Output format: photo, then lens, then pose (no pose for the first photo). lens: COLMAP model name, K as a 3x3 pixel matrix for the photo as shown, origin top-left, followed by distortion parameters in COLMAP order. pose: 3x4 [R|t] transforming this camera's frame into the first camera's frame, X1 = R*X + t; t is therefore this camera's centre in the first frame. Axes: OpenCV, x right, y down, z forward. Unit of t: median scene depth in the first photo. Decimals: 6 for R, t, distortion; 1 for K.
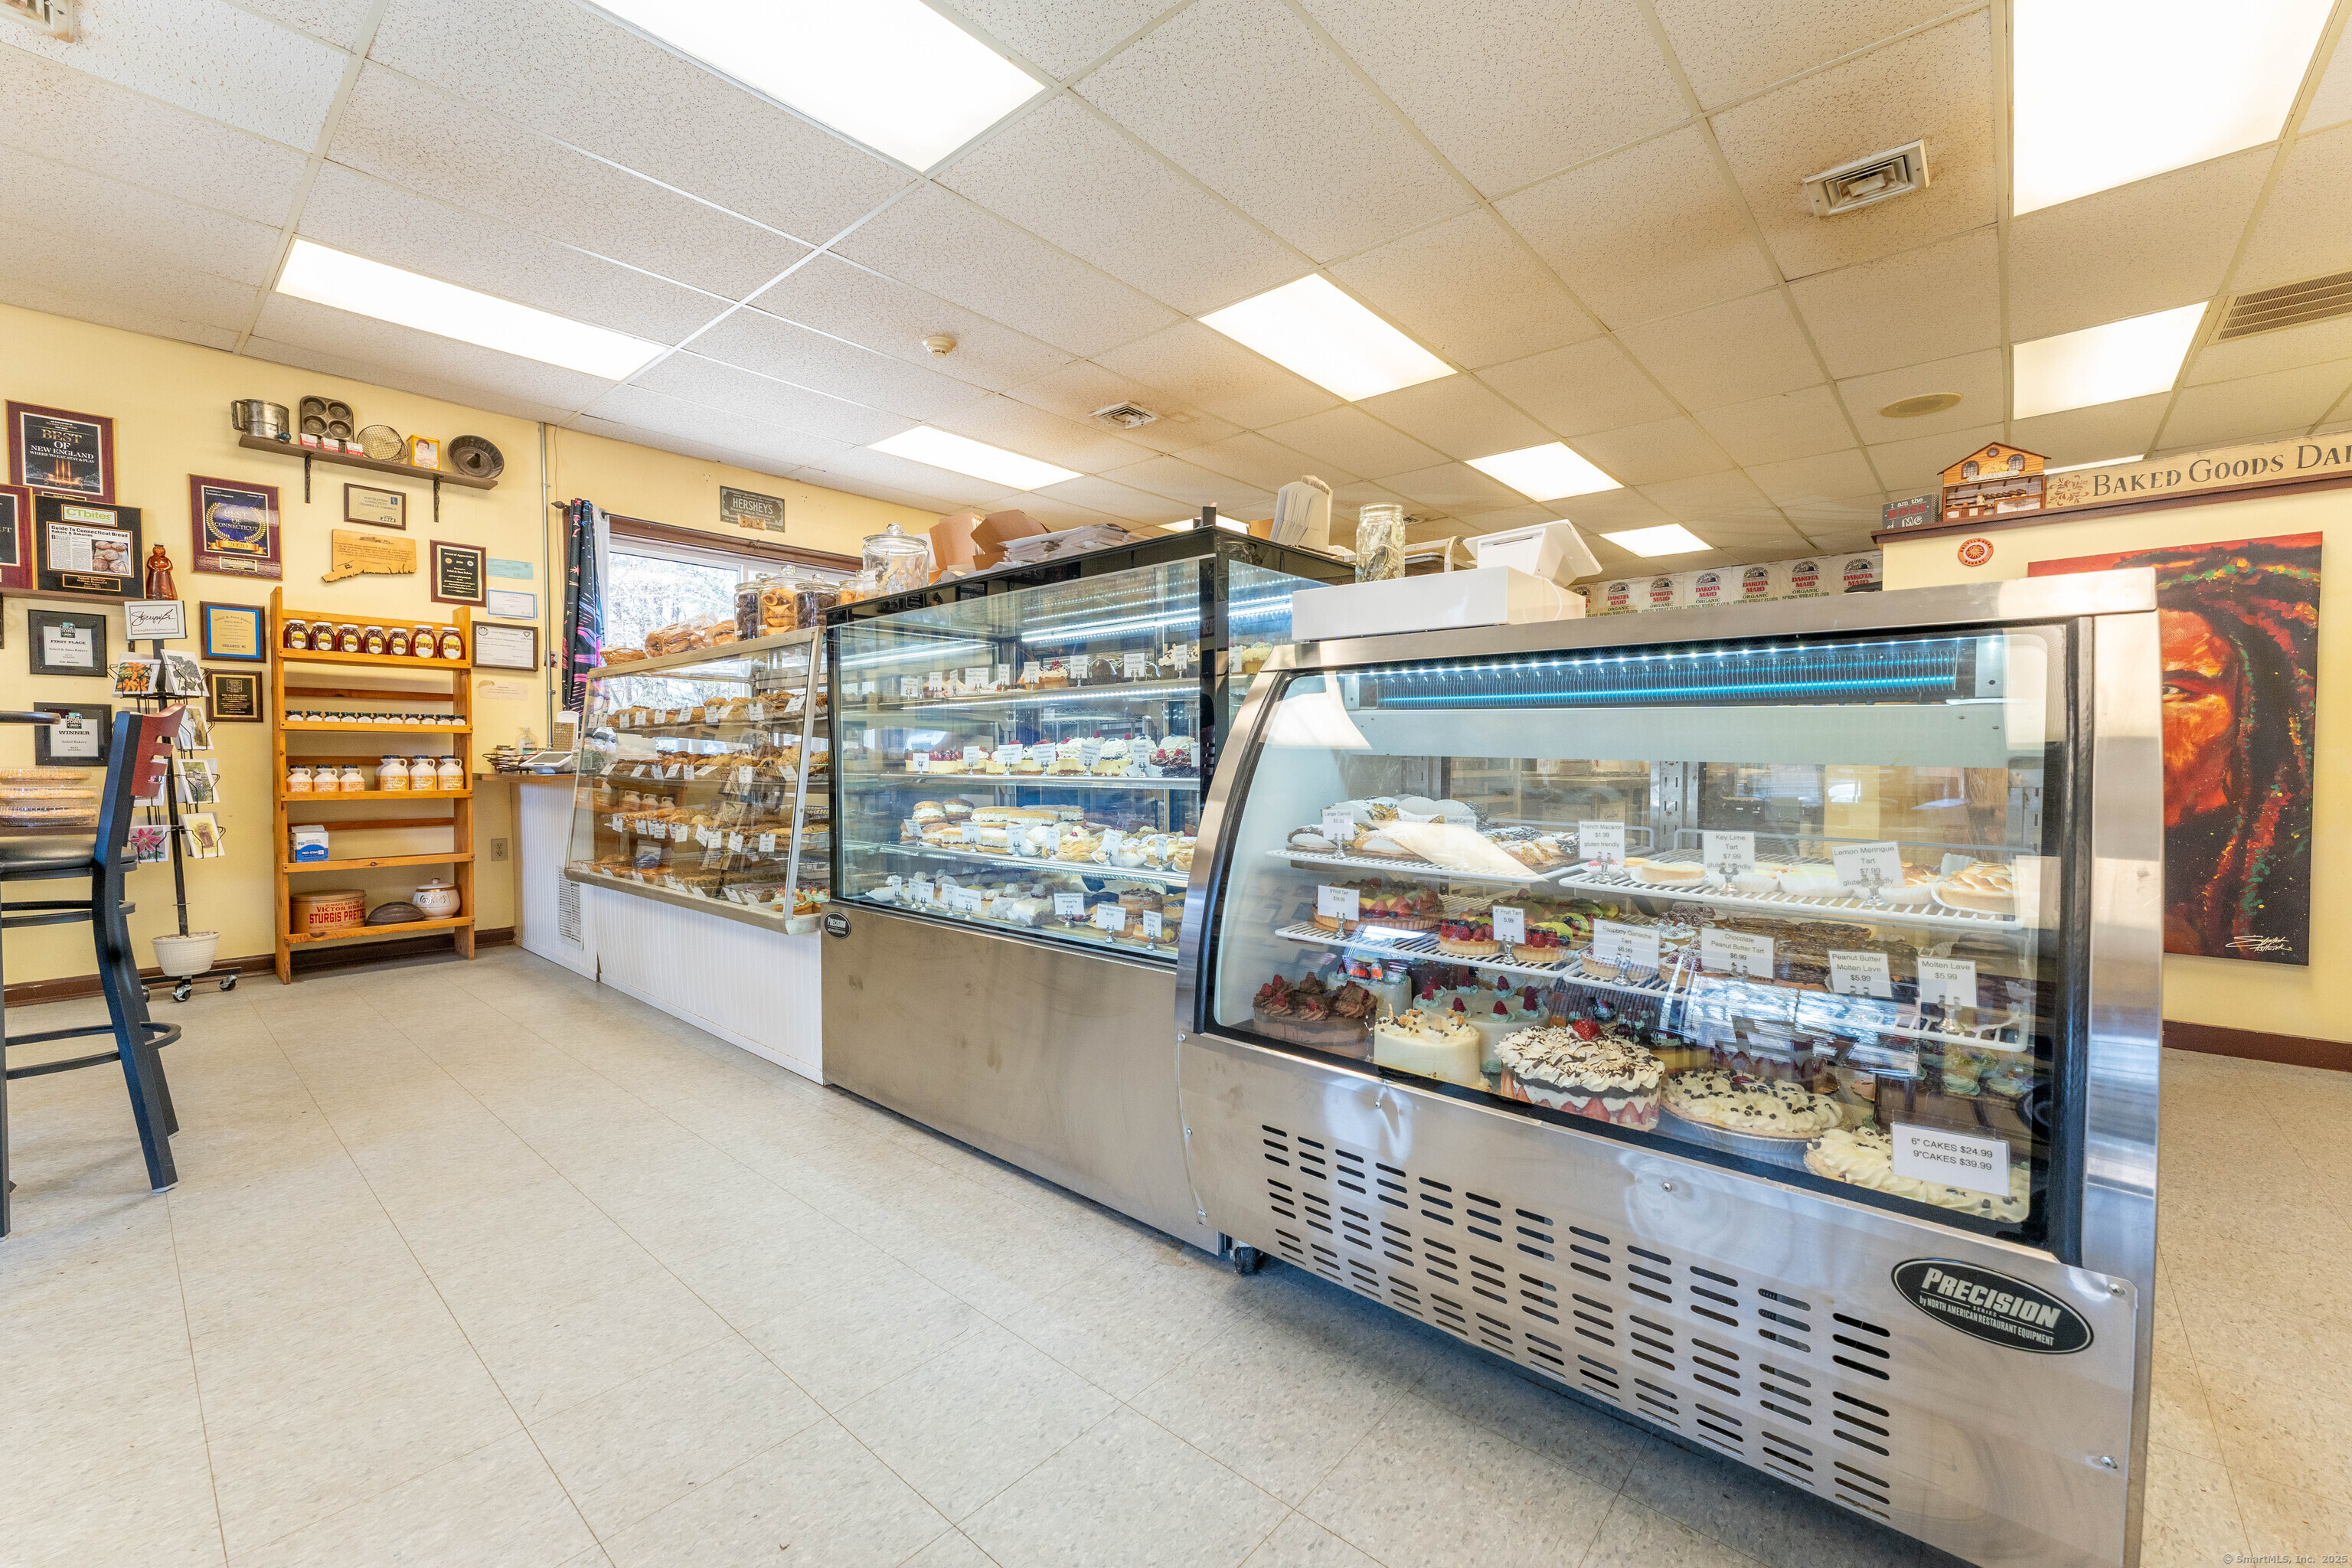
lens RADIAL K [[952.1, 0, 1175.6], [0, 952.1, 783.4], [0, 0, 1]] dist [-0.000414, 0.000700]
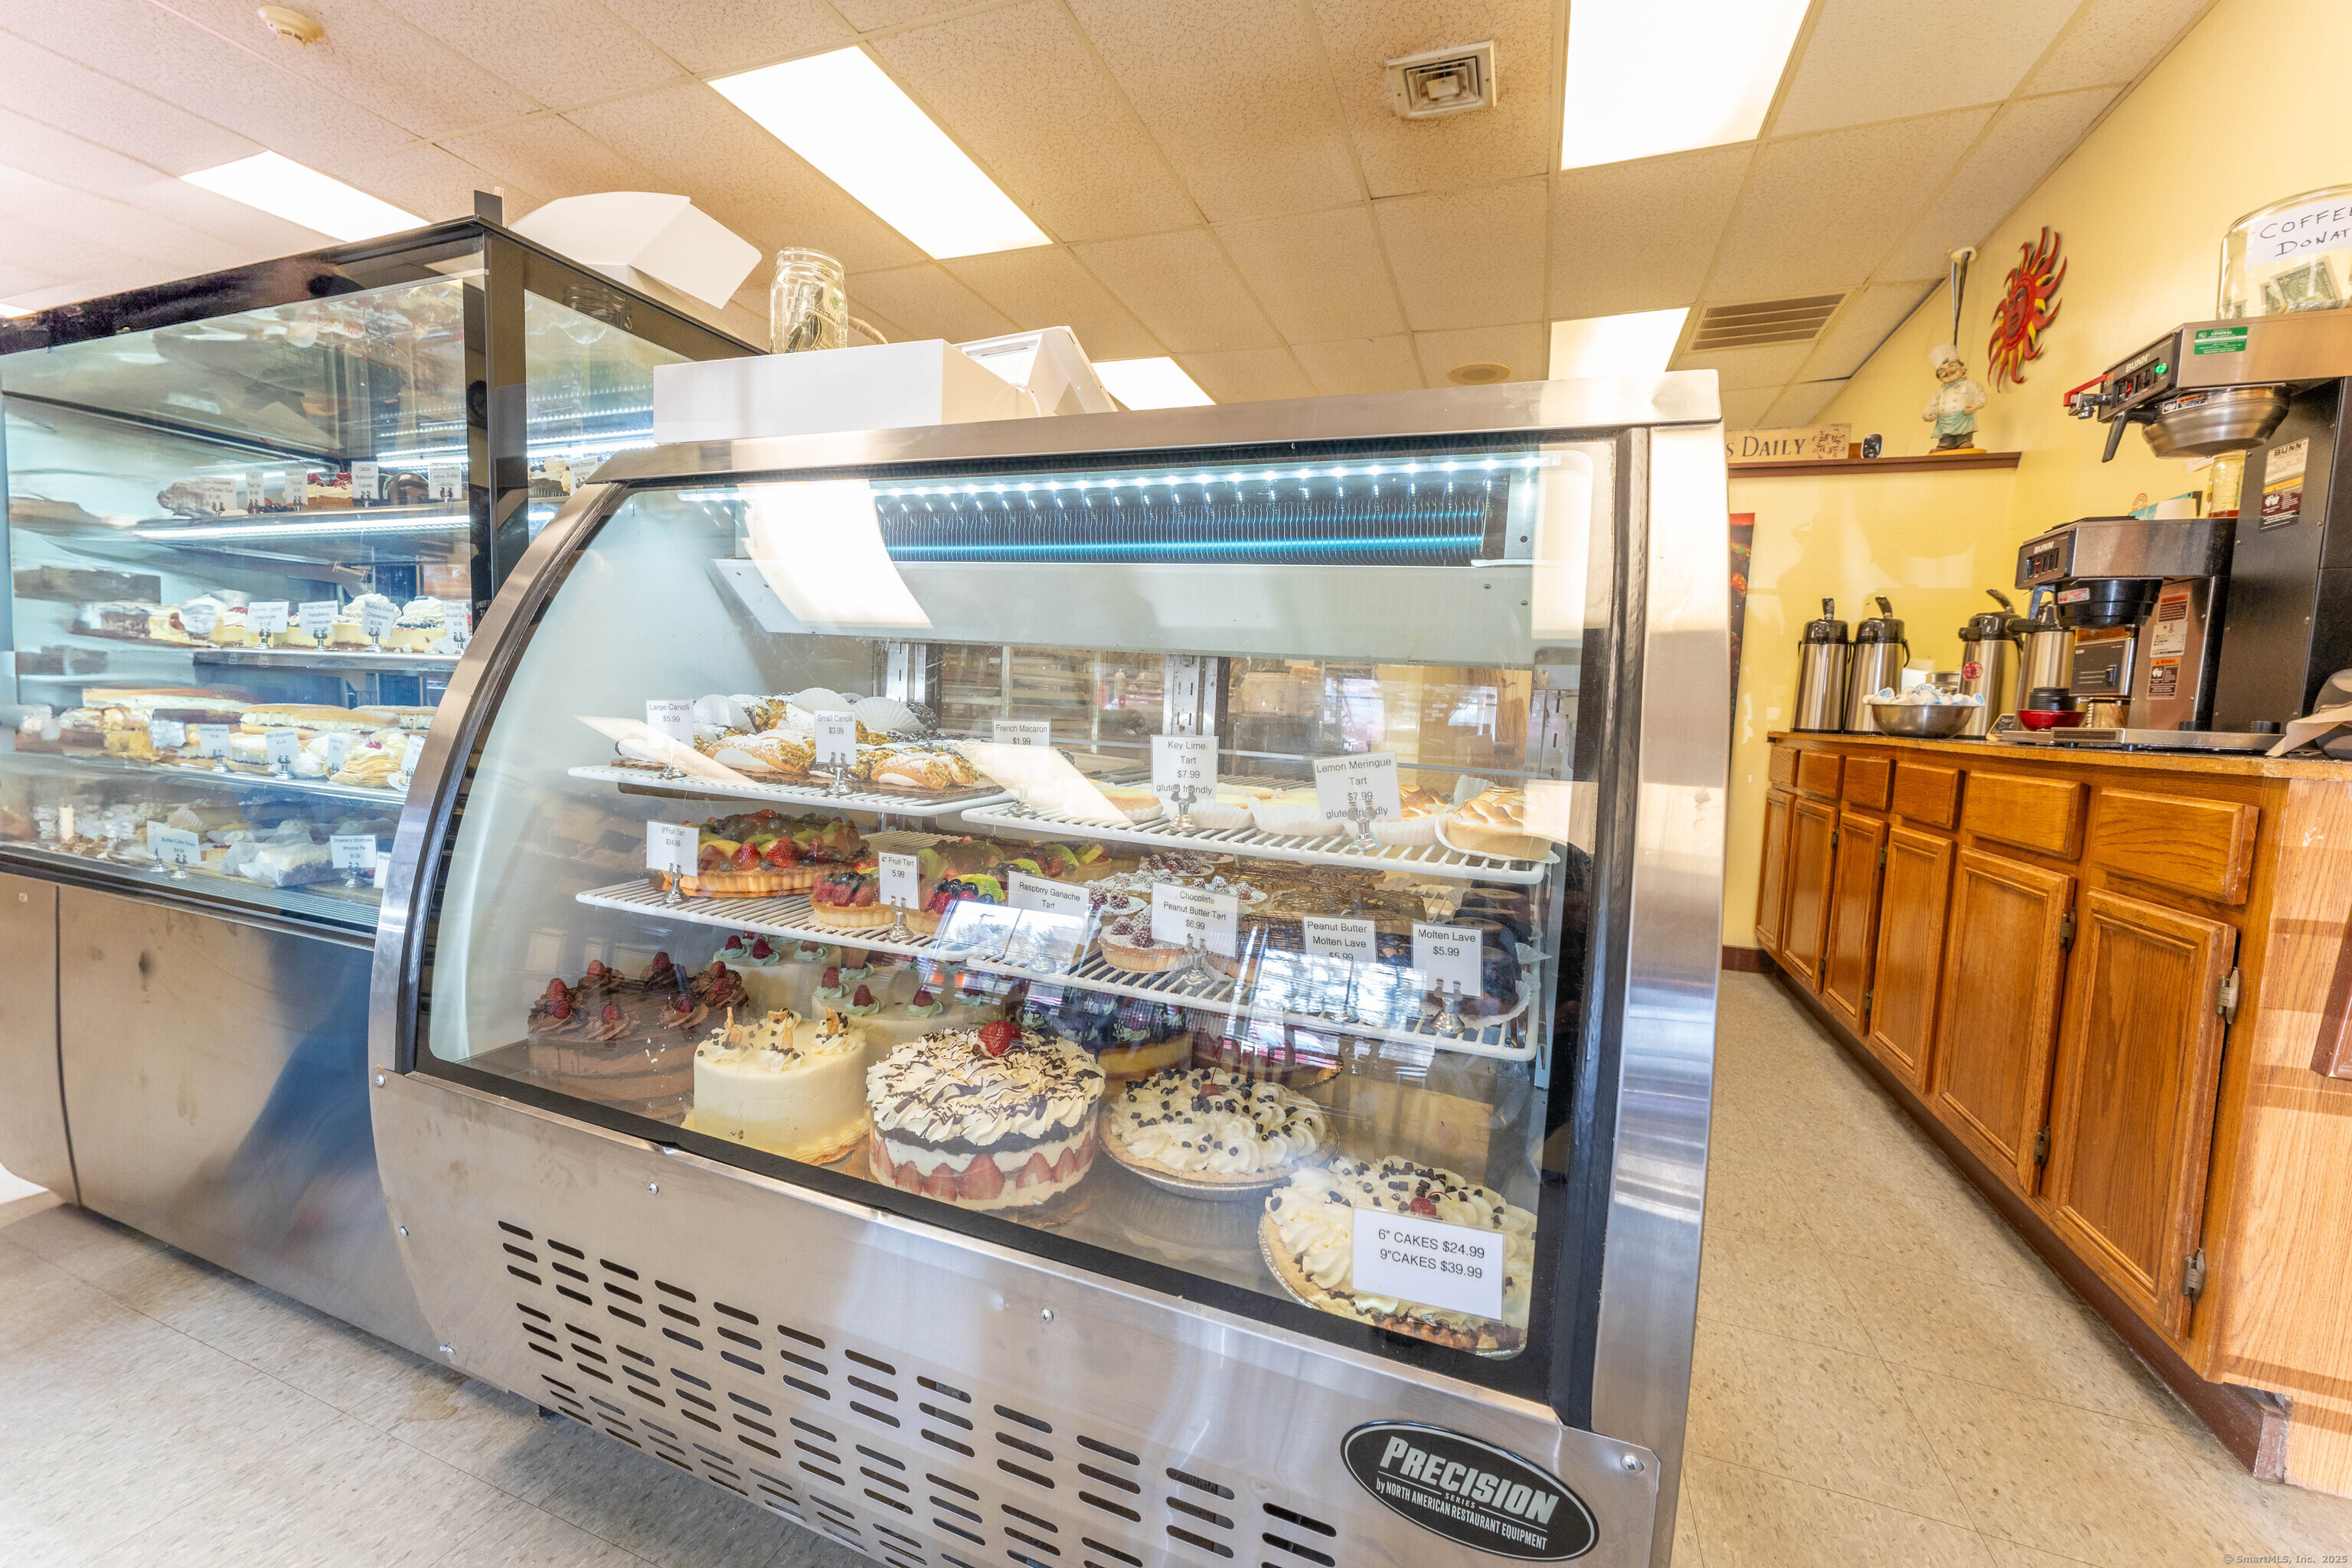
lens RADIAL K [[933.5, 0, 1176.2], [0, 933.5, 785.3], [0, 0, 1]] dist [0.000230, 0.000223]
pose [[0.934118, 0.009152, 0.356848, 0.137489], [-0.033702, 0.997467, 0.062640, 0.017453], [-0.355371, -0.070540, 0.932060, 0.160503]]
